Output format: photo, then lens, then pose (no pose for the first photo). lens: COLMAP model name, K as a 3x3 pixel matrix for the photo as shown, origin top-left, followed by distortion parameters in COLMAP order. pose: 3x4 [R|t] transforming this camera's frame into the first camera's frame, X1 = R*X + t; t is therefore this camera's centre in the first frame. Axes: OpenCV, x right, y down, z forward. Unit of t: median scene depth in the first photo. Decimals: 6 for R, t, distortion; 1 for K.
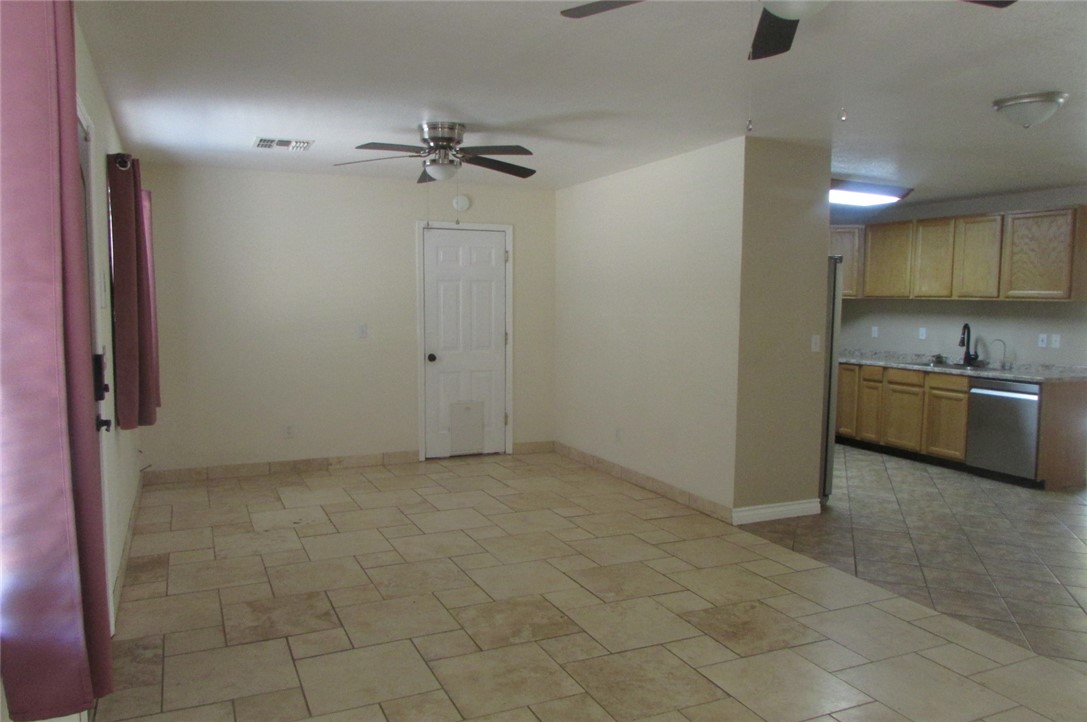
lens RADIAL K [[790.4, 0, 543.5], [0, 790.4, 361.0], [0, 0, 1]] dist [-0.004920, -0.003792]
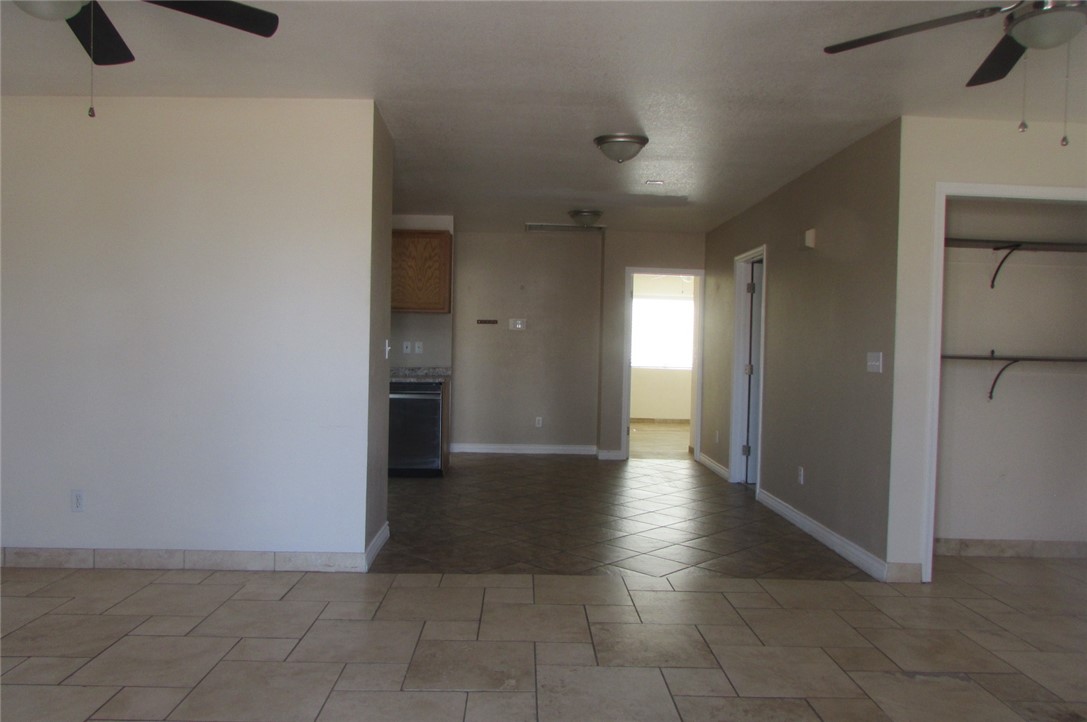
lens RADIAL K [[785.5, 0, 536.9], [0, 785.5, 358.6], [0, 0, 1]] dist [-0.004328, -0.004055]
pose [[0.399945, -0.026425, 0.916158, -0.443421], [0.056600, 0.998389, 0.004088, -0.006107], [-0.914790, 0.050219, 0.400797, 0.522587]]
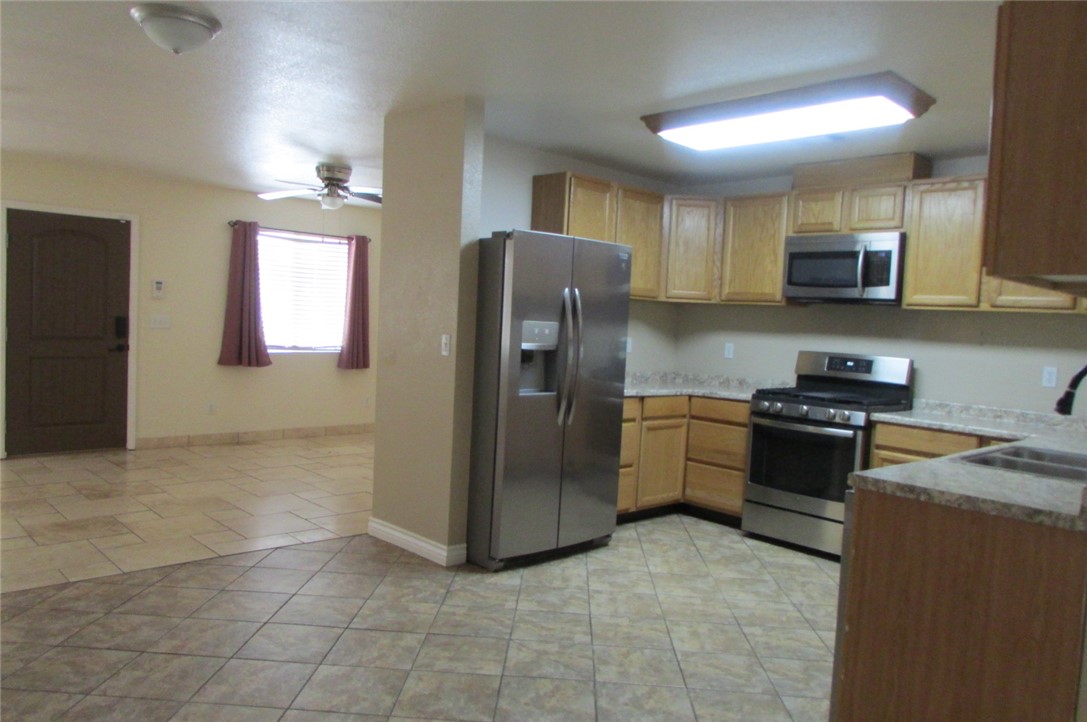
lens RADIAL K [[780.4, 0, 539.2], [0, 780.4, 361.4], [0, 0, 1]] dist [0.003217, -0.022989]
pose [[0.314001, 0.043955, -0.948405, 1.205111], [-0.114247, 0.993418, 0.008216, -0.025353], [0.942524, 0.105772, 0.316956, 0.908001]]
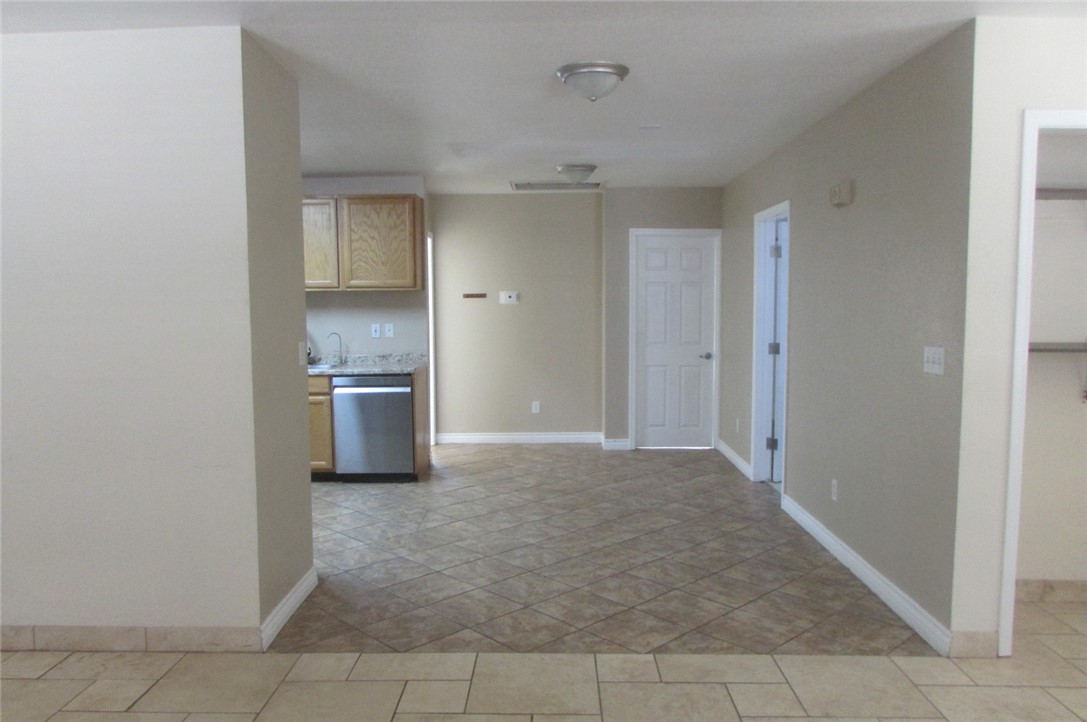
lens RADIAL K [[780.4, 0, 539.2], [0, 780.4, 361.4], [0, 0, 1]] dist [0.003217, -0.022989]
pose [[0.437206, -0.094123, 0.894422, -0.207259], [0.084473, 0.994410, 0.063354, -0.045170], [-0.895385, 0.047856, 0.442713, 0.536309]]
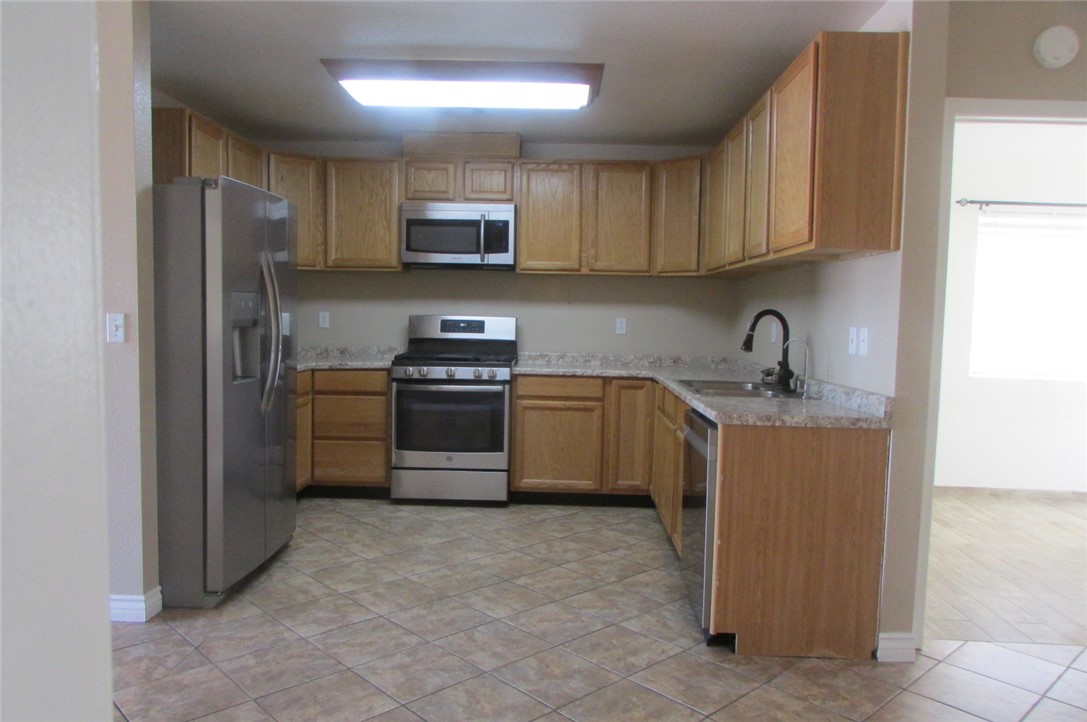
lens RADIAL K [[785.5, 0, 536.9], [0, 785.5, 358.6], [0, 0, 1]] dist [-0.004328, -0.004055]
pose [[0.886661, 0.021654, -0.461913, 0.958777], [-0.028915, 0.999544, -0.008646, -0.006069], [0.461516, 0.021022, 0.886883, 0.675311]]
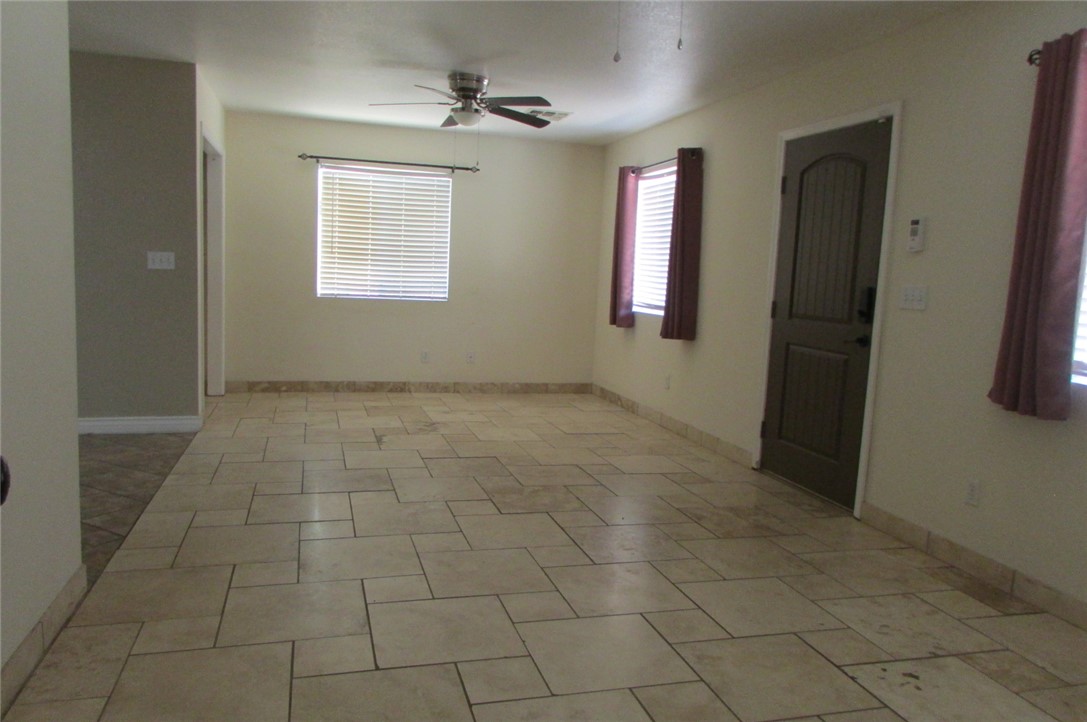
lens RADIAL K [[785.5, 0, 536.9], [0, 785.5, 358.6], [0, 0, 1]] dist [-0.004328, -0.004055]
pose [[-0.985961, -0.081223, 0.145893, -0.139410], [-0.053104, 0.980885, 0.187202, -0.070101], [-0.158309, 0.176826, -0.971427, 1.497768]]
